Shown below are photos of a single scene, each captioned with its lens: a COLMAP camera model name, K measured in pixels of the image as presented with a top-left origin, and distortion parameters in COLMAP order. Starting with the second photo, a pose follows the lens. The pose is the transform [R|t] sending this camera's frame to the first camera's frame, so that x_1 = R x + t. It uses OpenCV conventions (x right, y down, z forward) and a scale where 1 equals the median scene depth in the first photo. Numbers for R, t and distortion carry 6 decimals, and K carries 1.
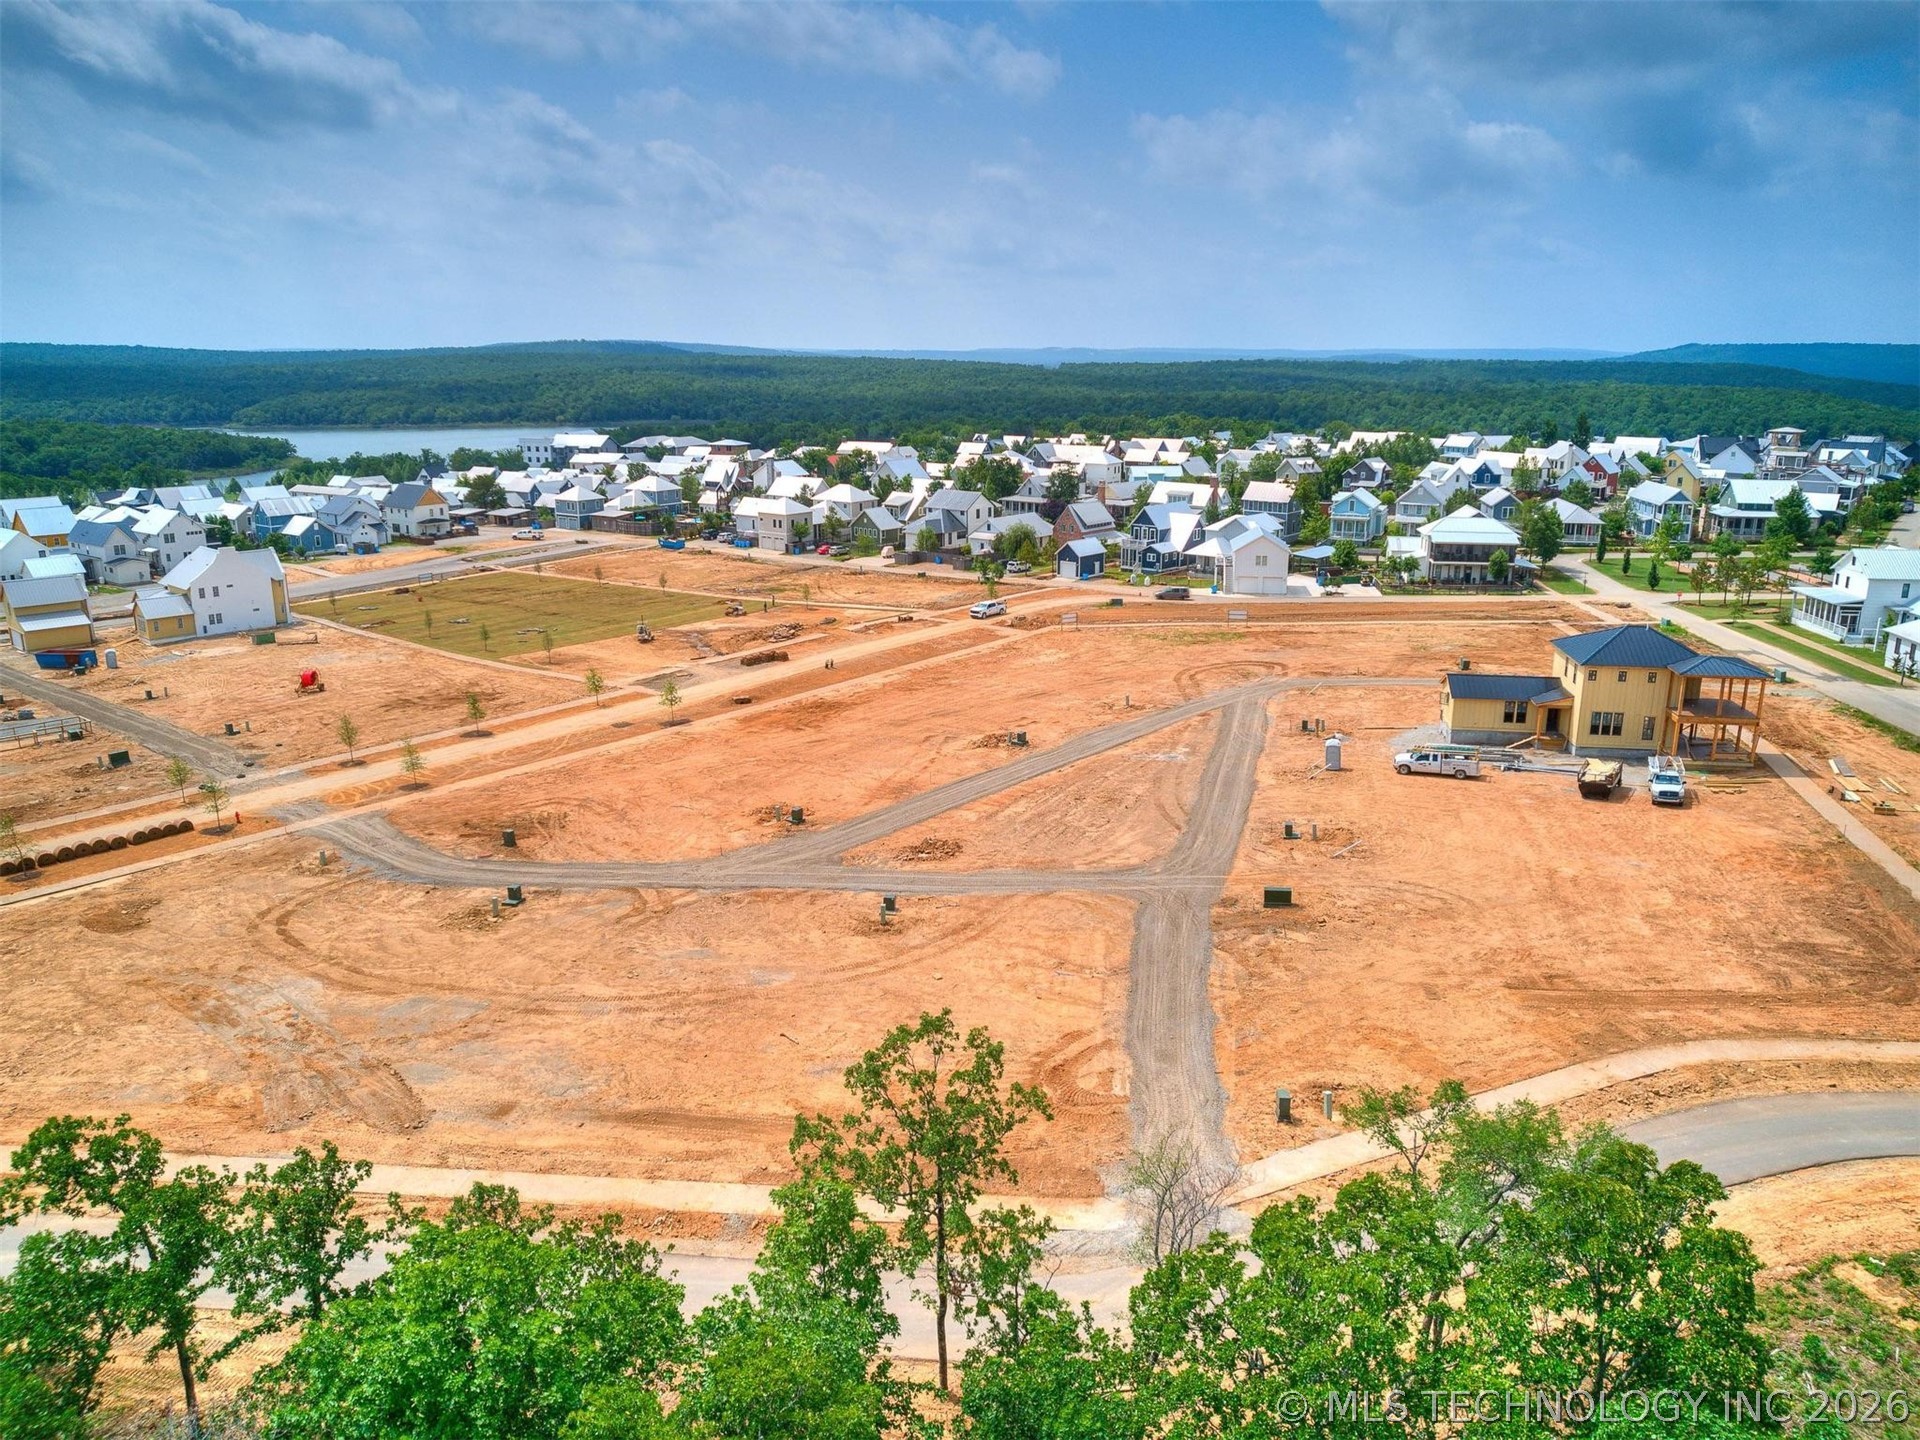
lens RADIAL K [[1375.0, 0, 960.0], [0, 1375.0, 720.0], [0, 0, 1]] dist [-0.052373, 0.025188]
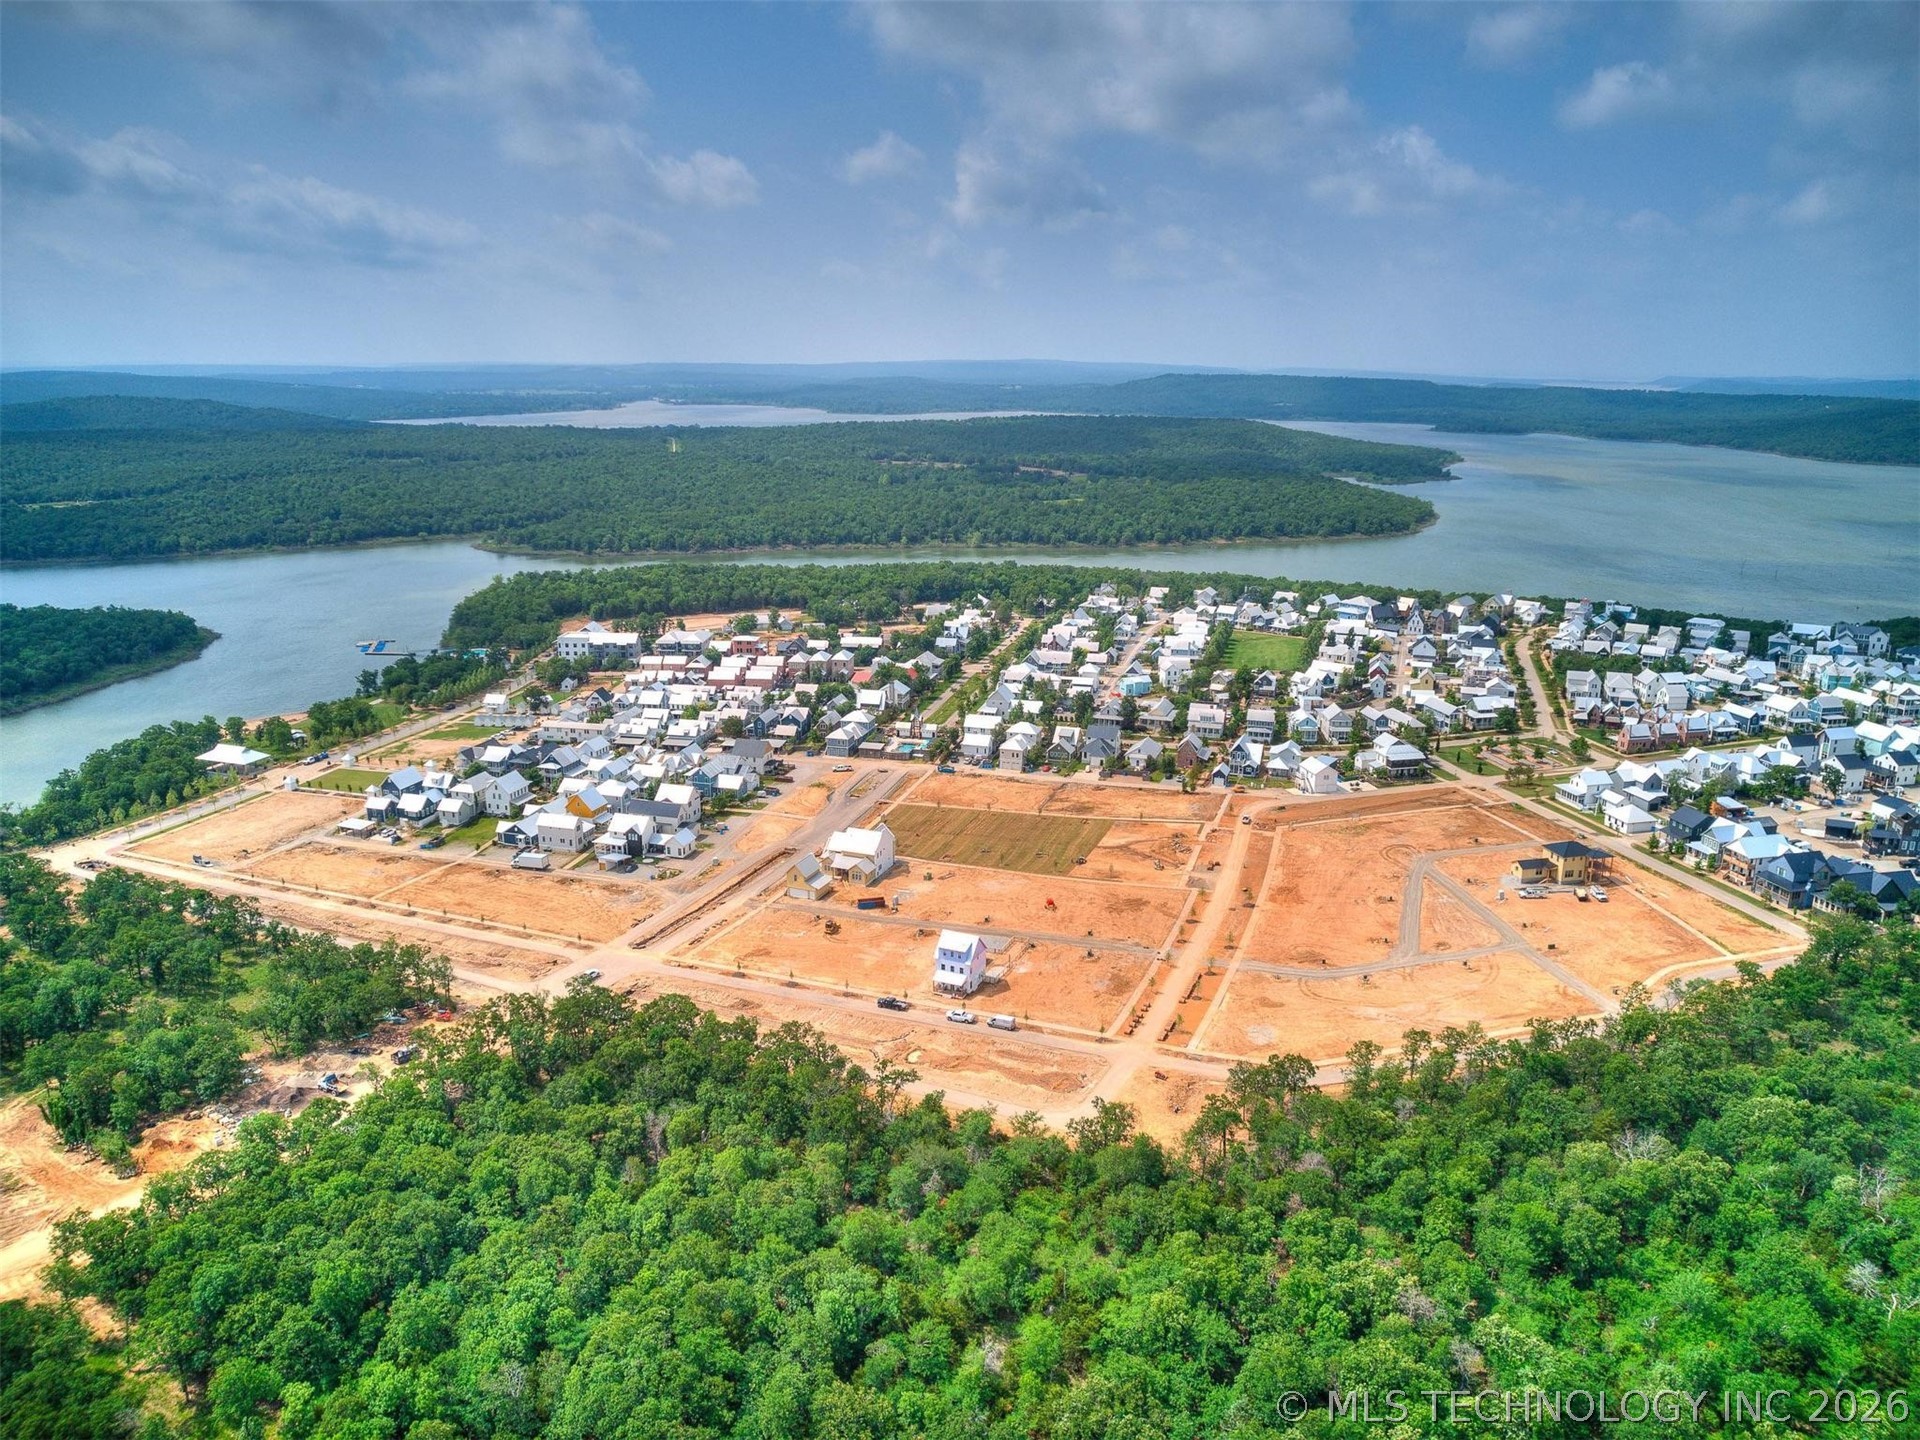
lens RADIAL K [[1382.6, 0, 966.6], [0, 1382.6, 753.6], [0, 0, 1]] dist [-0.041382, -0.003596]
pose [[0.933621, -0.095805, 0.345214, -1.038108], [0.088126, 0.995388, 0.037907, -0.282276], [-0.347253, -0.004969, 0.937758, -0.819997]]
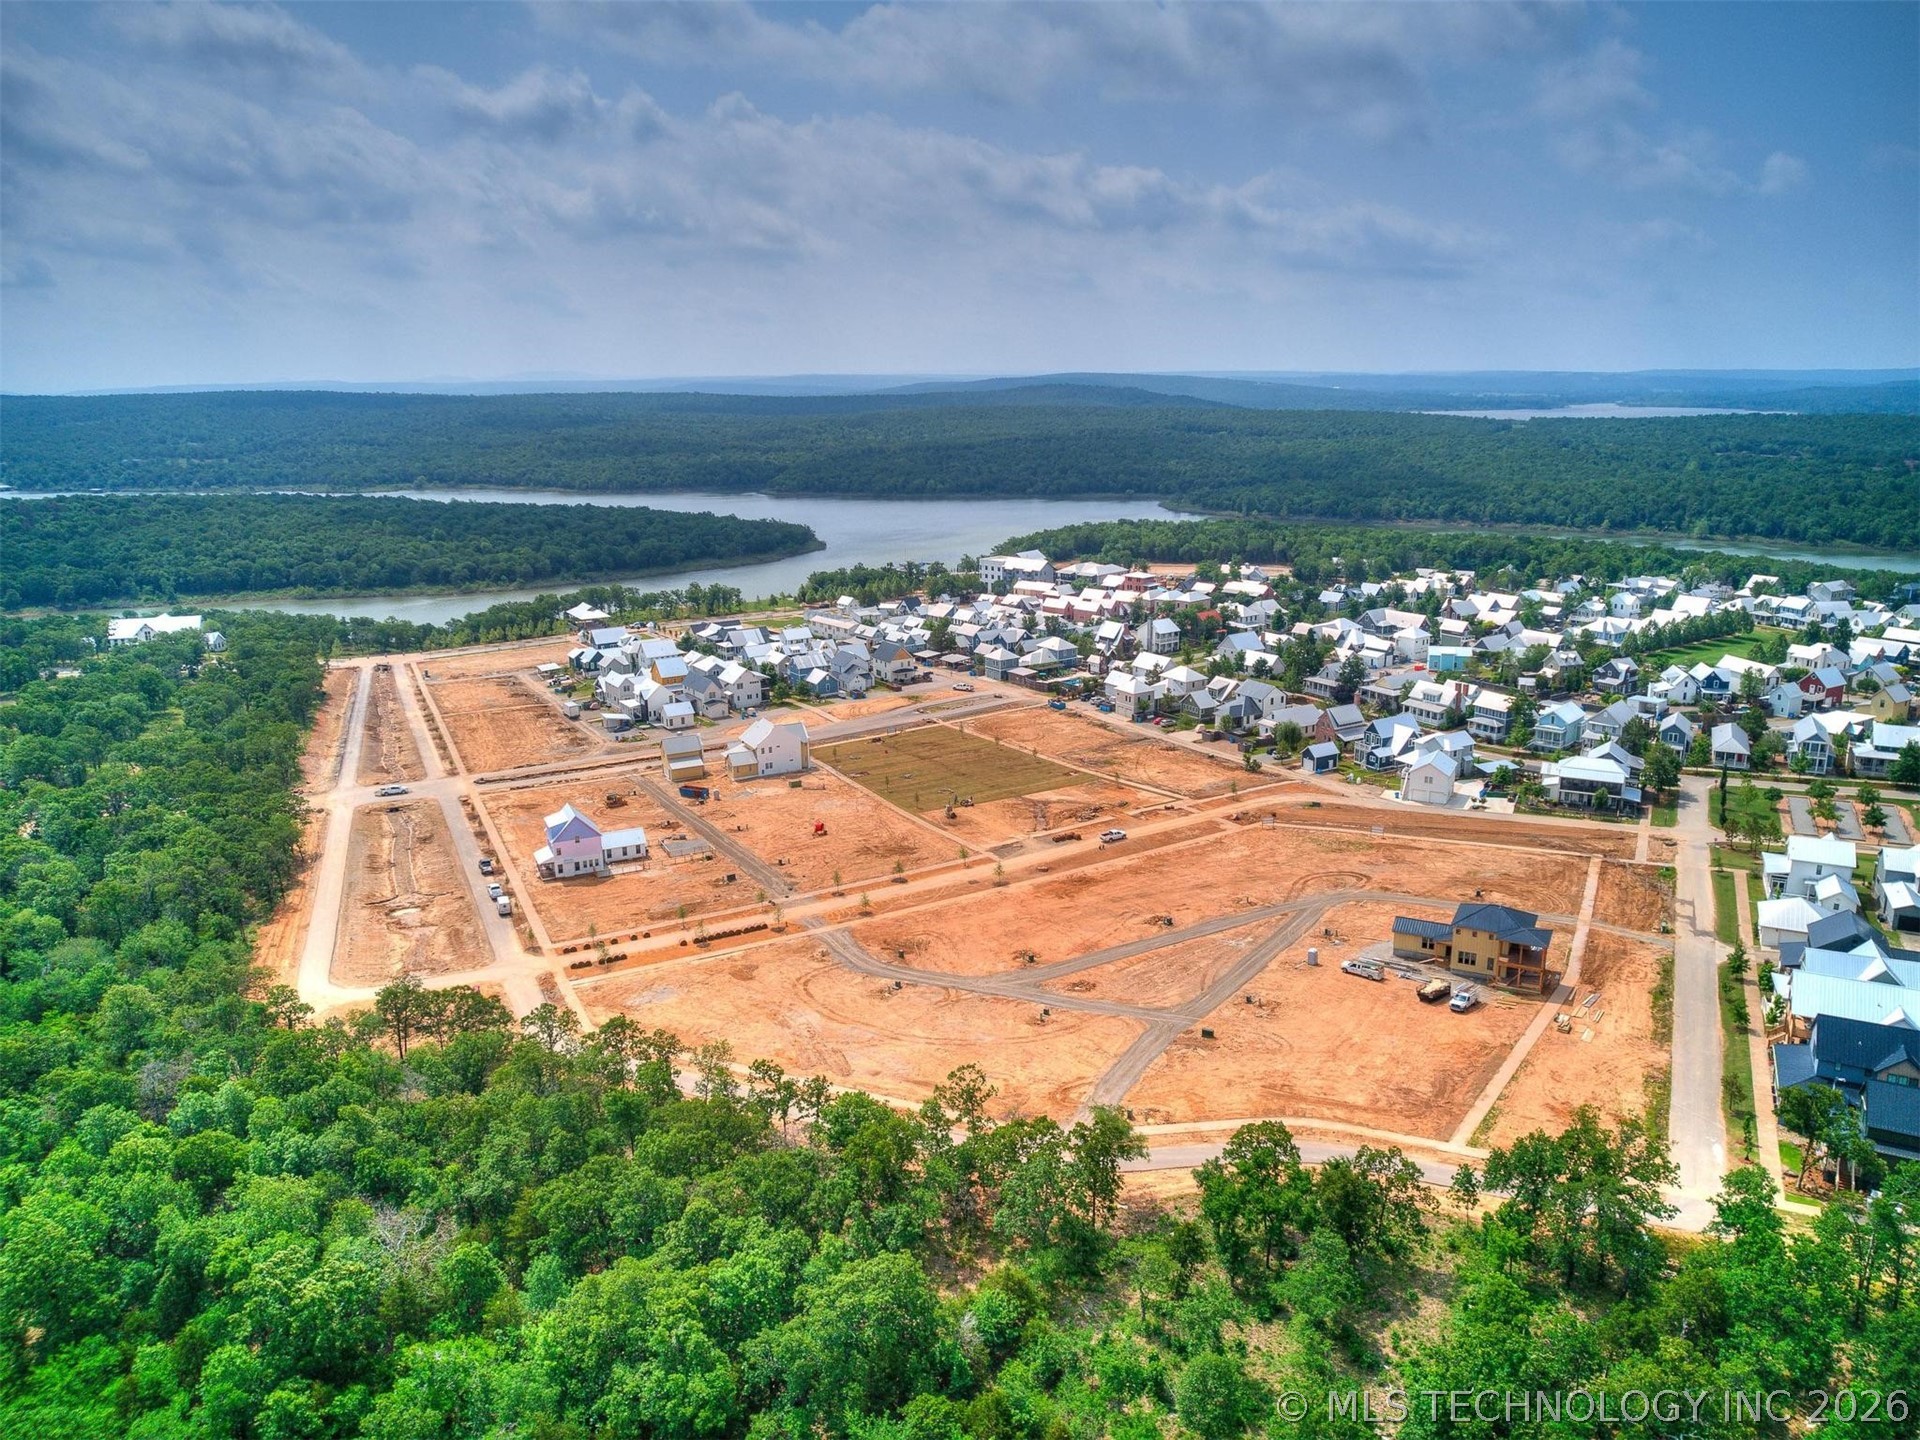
lens RADIAL K [[1375.0, 0, 960.0], [0, 1375.0, 720.0], [0, 0, 1]] dist [-0.052373, 0.025188]
pose [[0.942065, 0.069181, -0.328218, 0.221375], [-0.072570, 0.997361, 0.001926, -0.144862], [0.327485, 0.022004, 0.944600, -0.514115]]
